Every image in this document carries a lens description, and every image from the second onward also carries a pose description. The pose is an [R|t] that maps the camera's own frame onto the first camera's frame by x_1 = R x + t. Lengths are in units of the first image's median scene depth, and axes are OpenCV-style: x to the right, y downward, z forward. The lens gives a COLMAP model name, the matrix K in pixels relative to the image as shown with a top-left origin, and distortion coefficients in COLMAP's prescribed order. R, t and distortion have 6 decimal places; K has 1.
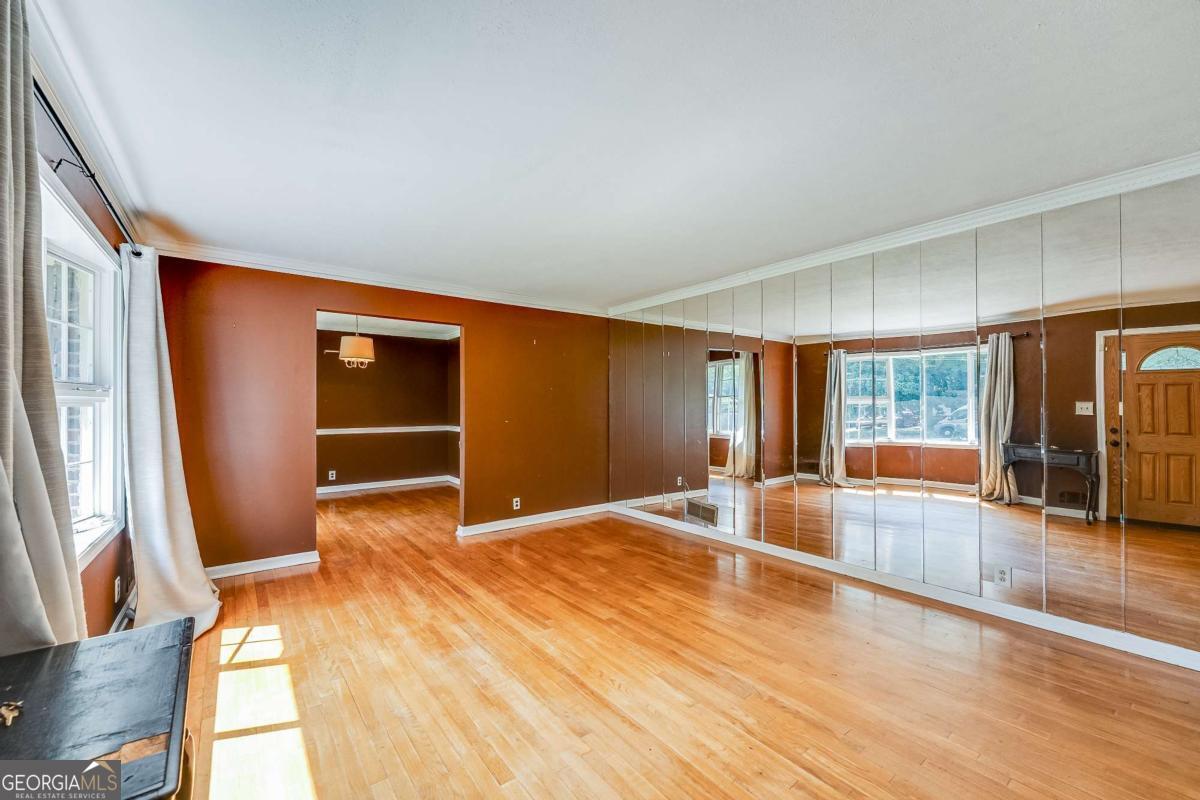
lens RADIAL K [[475.8, 0, 601.6], [0, 475.8, 400.7], [0, 0, 1]] dist [-0.001602, 0.000410]
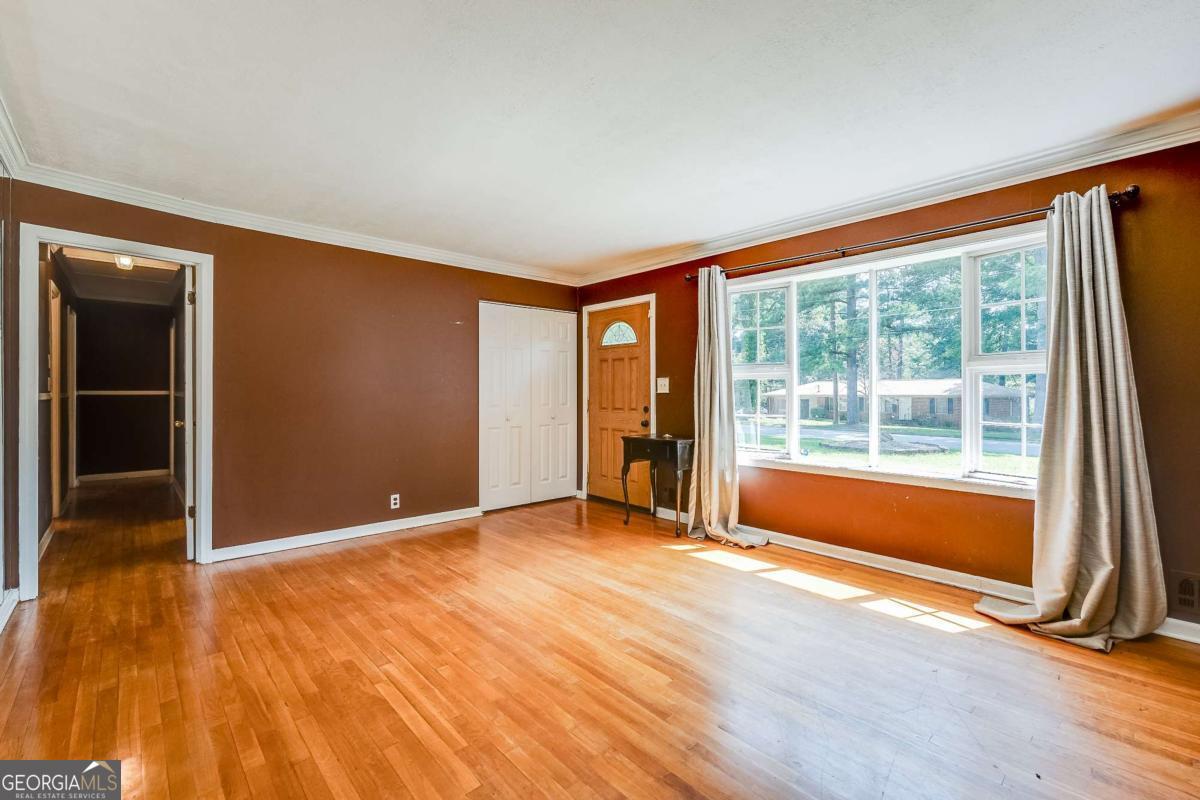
lens RADIAL K [[526.2, 0, 599.2], [0, 526.2, 393.2], [0, 0, 1]] dist [-0.000388, -0.000280]
pose [[-0.996846, 0.005102, -0.079201, 0.002285], [0.005239, 0.999985, -0.001527, 0.056183], [0.079192, -0.001937, -0.996858, 2.067539]]
